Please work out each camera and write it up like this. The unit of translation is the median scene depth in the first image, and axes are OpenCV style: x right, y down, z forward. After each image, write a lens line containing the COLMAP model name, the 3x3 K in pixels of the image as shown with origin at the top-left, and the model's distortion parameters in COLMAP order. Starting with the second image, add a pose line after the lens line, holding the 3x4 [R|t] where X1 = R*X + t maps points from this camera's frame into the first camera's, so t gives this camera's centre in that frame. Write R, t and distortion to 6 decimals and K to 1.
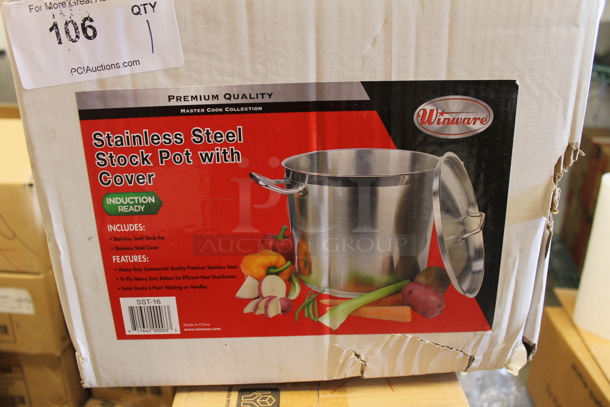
lens RADIAL K [[490.3, 0, 305.0], [0, 490.3, 203.5], [0, 0, 1]] dist [-0.157946, 0.107412]
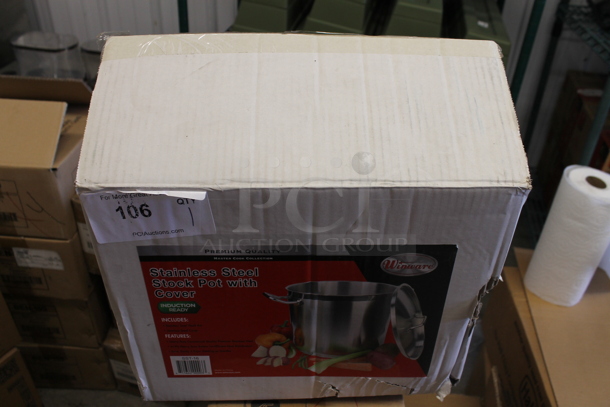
lens RADIAL K [[490.3, 0, 305.0], [0, 490.3, 203.5], [0, 0, 1]] dist [-0.157946, 0.107412]
pose [[0.999391, 0.026018, 0.023239, -0.029698], [-0.030960, 0.968476, 0.247176, -0.650026], [-0.016075, -0.247745, 0.968692, -0.300296]]
